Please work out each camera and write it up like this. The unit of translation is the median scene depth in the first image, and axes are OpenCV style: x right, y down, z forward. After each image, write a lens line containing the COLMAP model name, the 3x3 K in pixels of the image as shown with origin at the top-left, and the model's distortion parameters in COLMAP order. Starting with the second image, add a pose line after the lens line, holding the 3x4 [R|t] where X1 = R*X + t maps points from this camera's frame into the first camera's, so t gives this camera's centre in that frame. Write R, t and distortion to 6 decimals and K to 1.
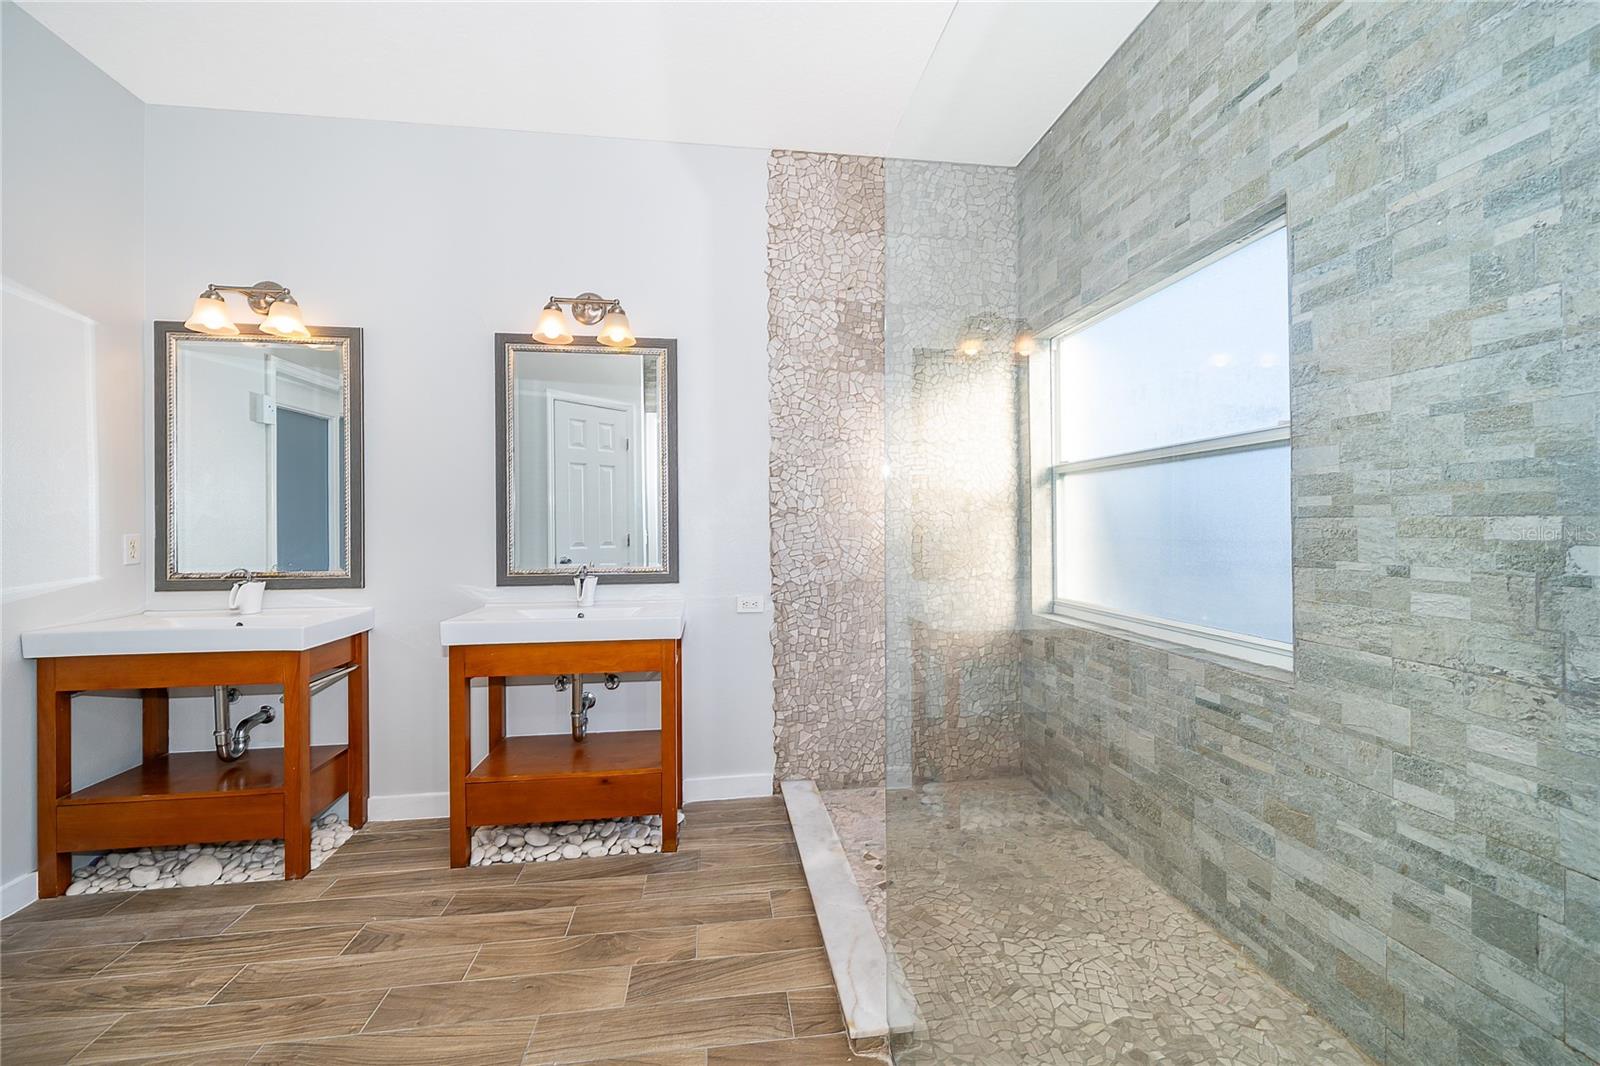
lens RADIAL K [[634.1, 0, 786.1], [0, 634.1, 525.5], [0, 0, 1]] dist [-0.003572, -0.000394]
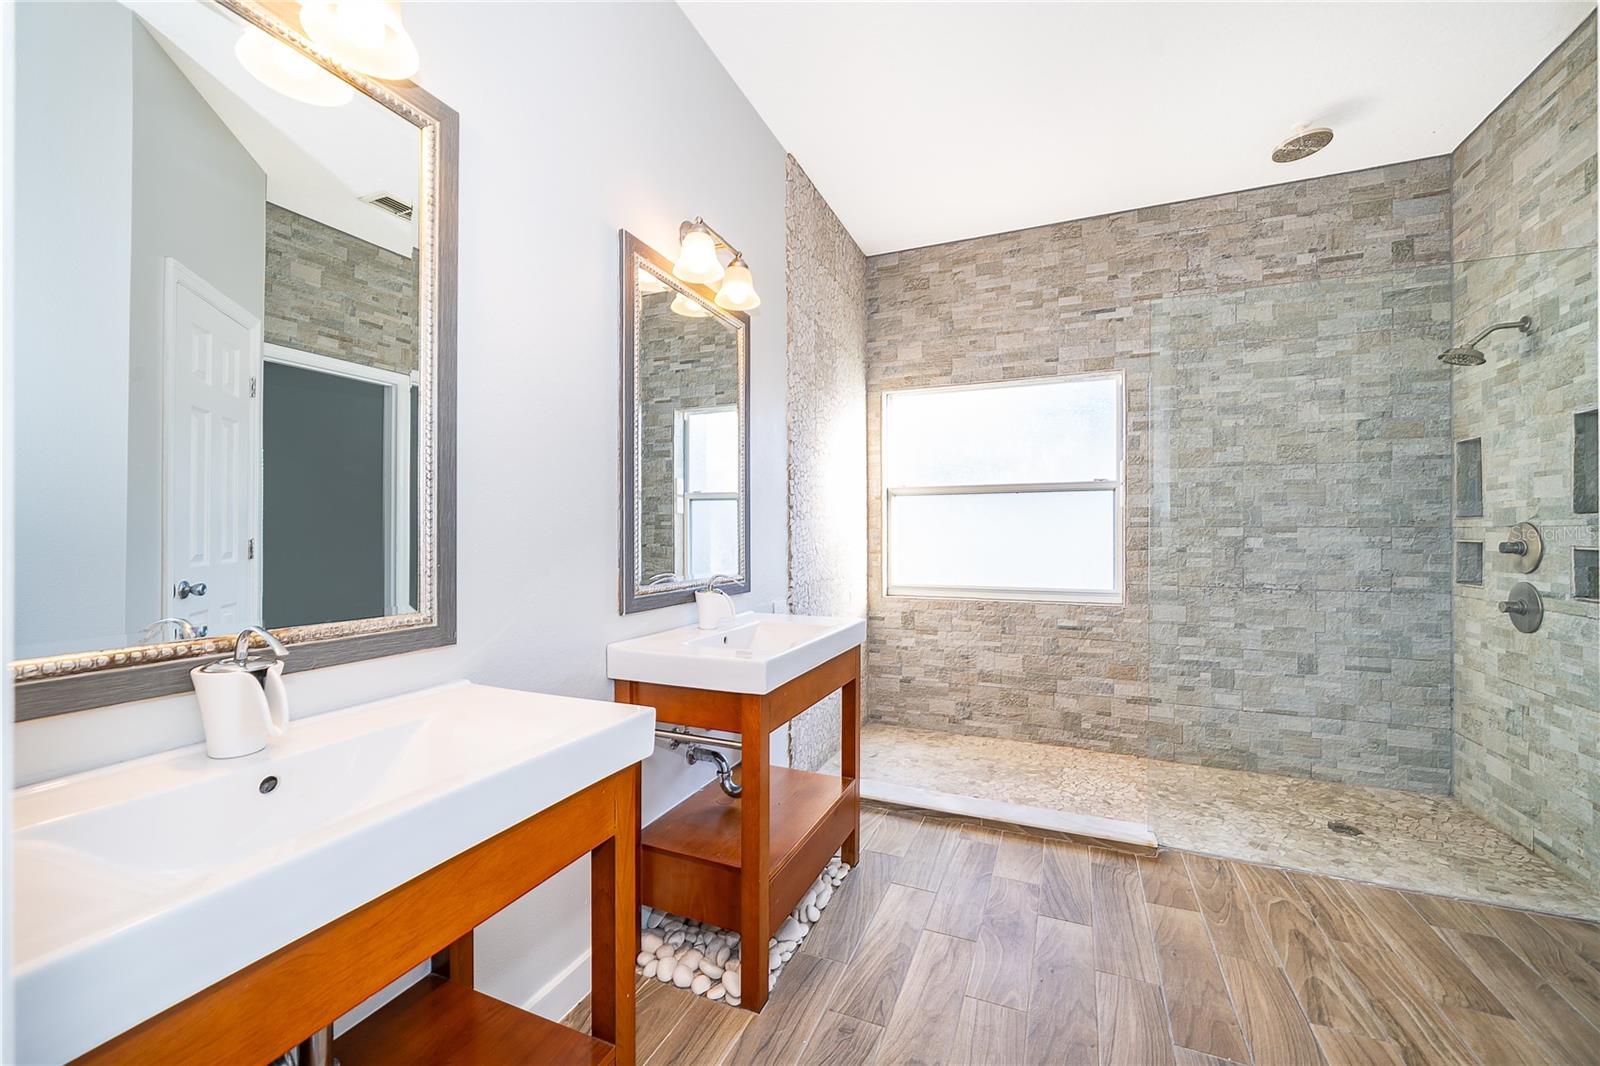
lens RADIAL K [[634.1, 0, 784.7], [0, 634.1, 536.2], [0, 0, 1]] dist [-0.003572, -0.000394]
pose [[0.519144, 0.003724, 0.854679, -1.570693], [-0.003770, 0.999991, -0.002067, 0.025943], [-0.854678, -0.002149, 0.519153, 0.871357]]
